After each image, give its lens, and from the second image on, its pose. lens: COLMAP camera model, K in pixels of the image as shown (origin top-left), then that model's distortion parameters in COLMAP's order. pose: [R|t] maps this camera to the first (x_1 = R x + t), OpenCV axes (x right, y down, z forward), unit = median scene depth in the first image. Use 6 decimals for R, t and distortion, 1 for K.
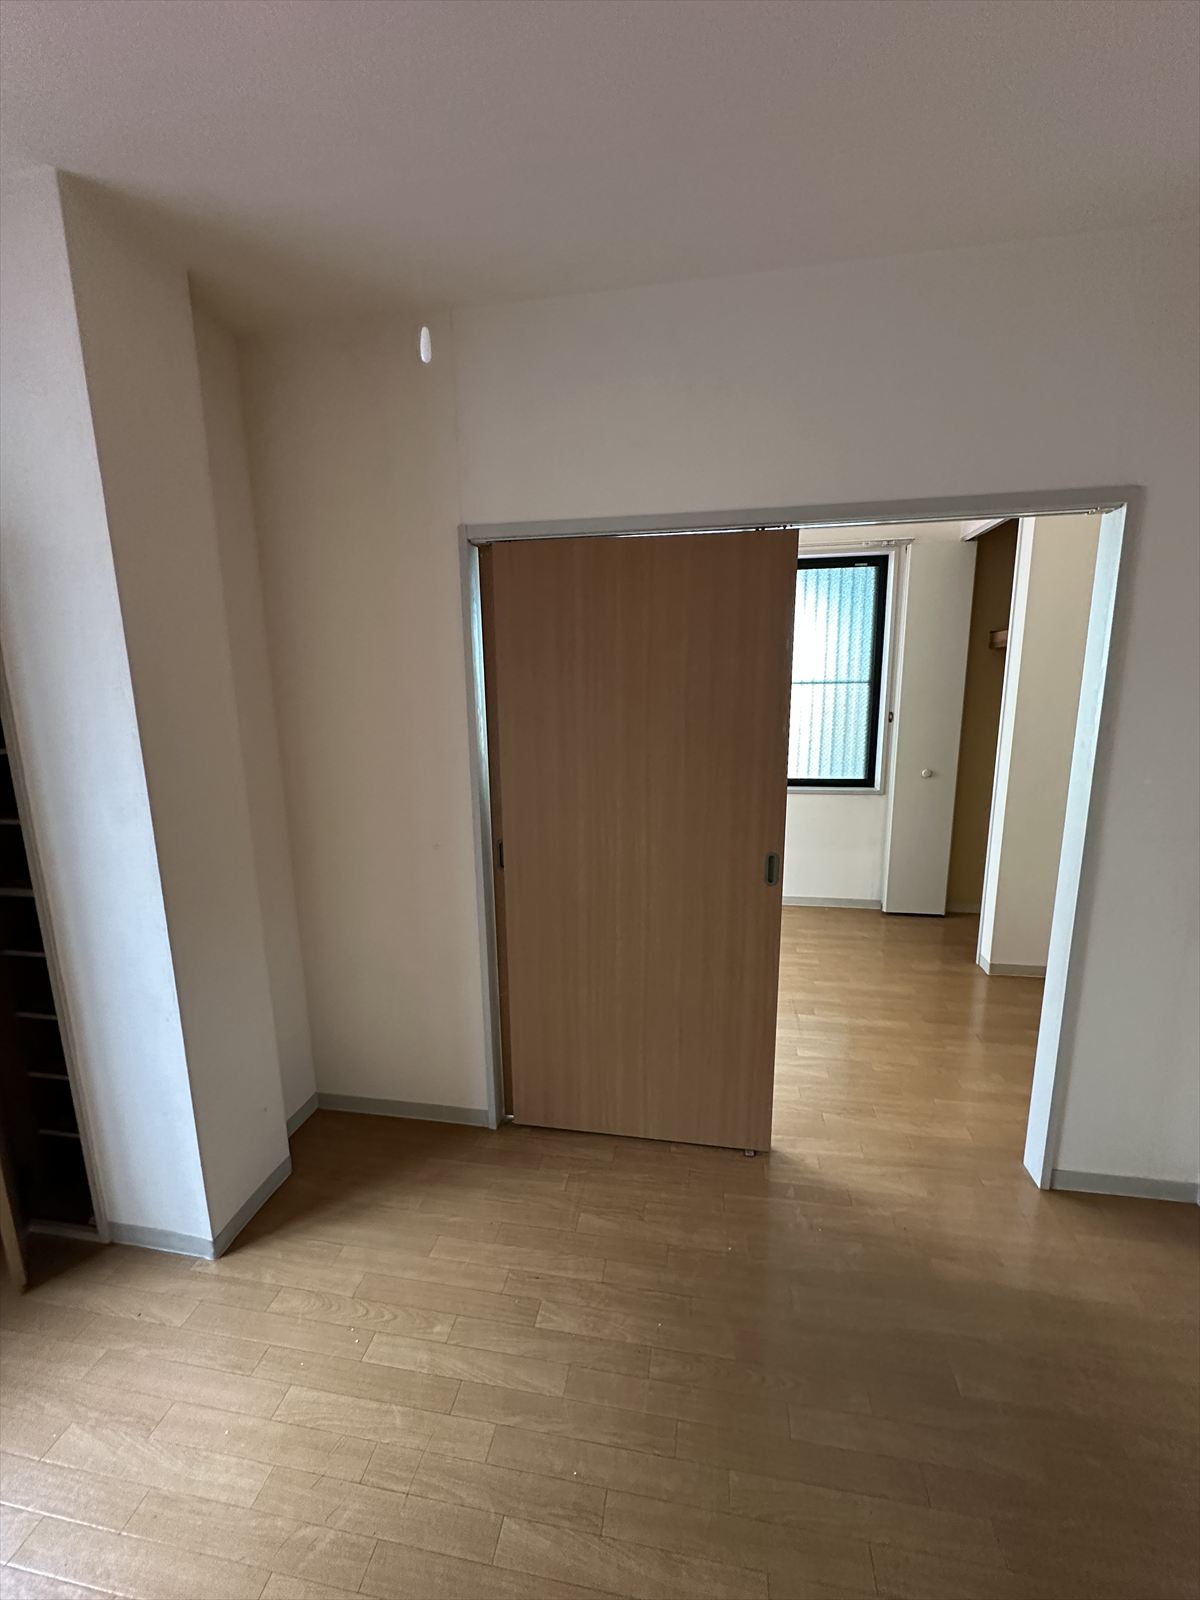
lens RADIAL K [[639.1, 0, 600.0], [0, 639.1, 800.0], [0, 0, 1]] dist [0.000053, 0.000333]
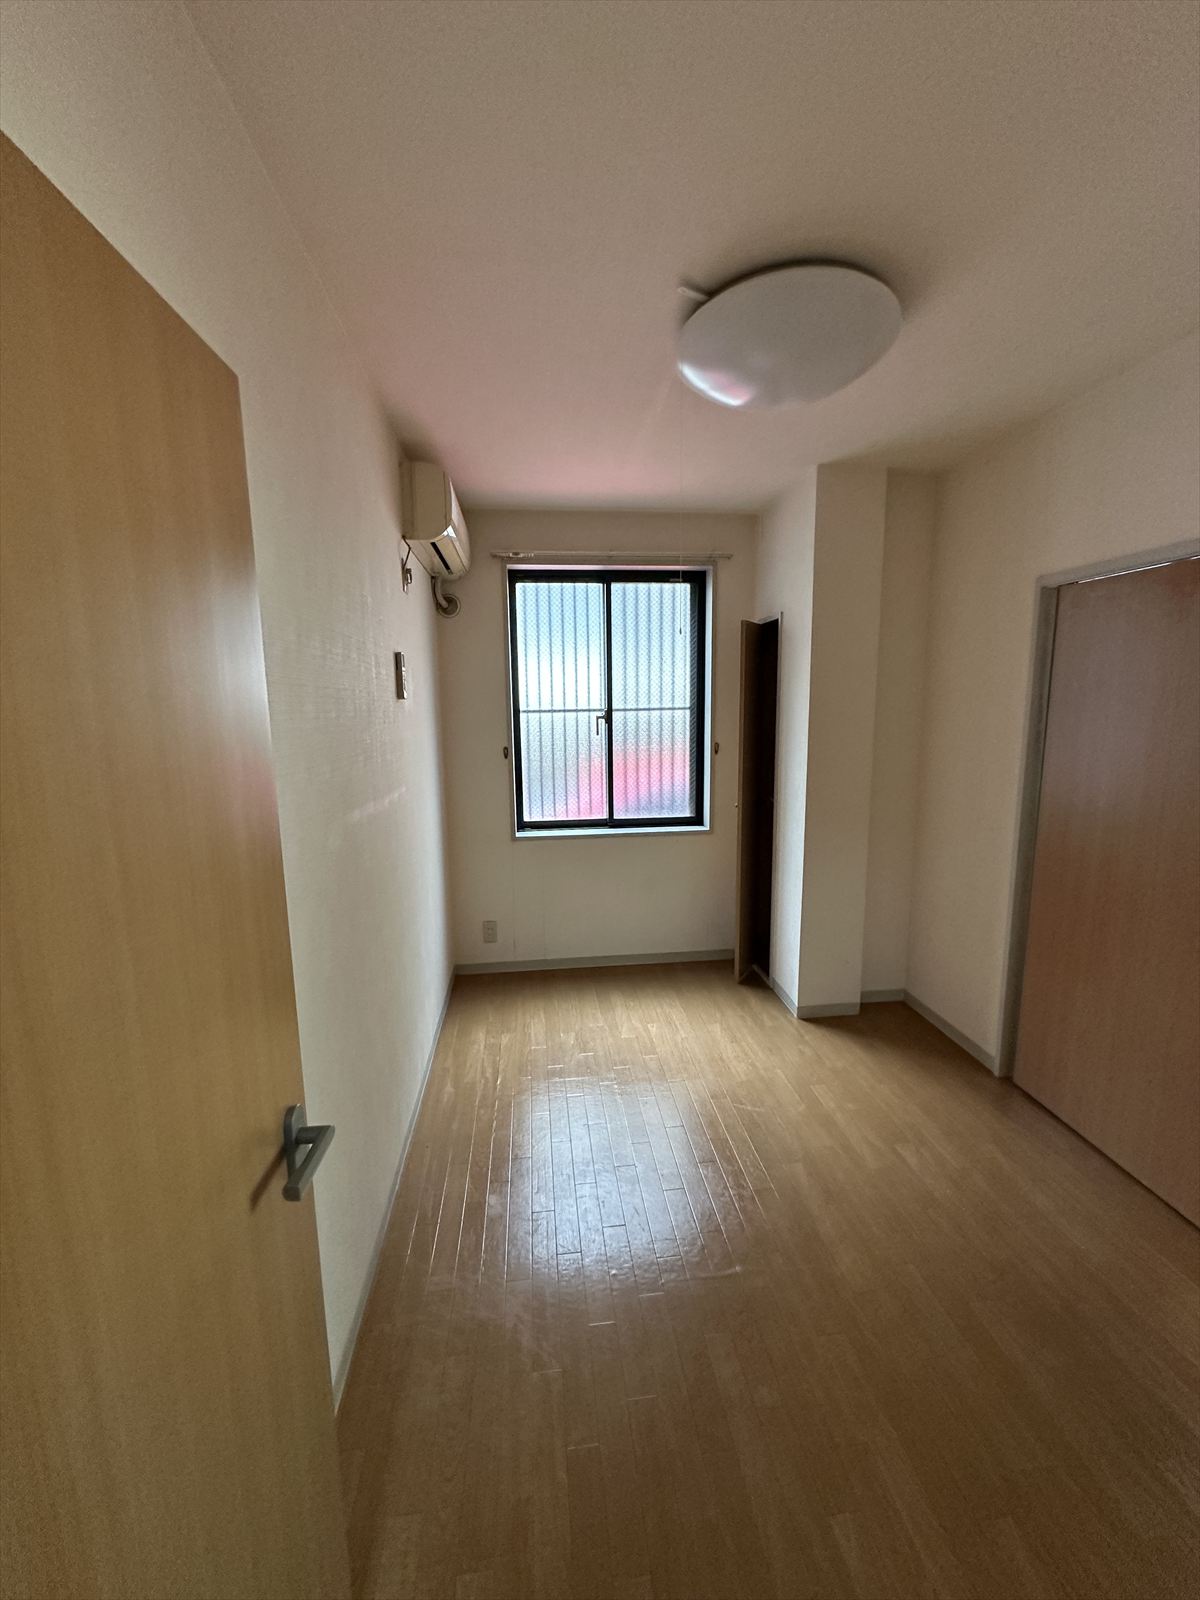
lens RADIAL K [[639.1, 0, 600.0], [0, 639.1, 800.0], [0, 0, 1]] dist [0.000053, 0.000333]
pose [[0.275639, 0.156509, -0.948435, 0.923047], [-0.169510, 0.979108, 0.112307, 0.007802], [0.946197, 0.129813, 0.296410, -0.153643]]
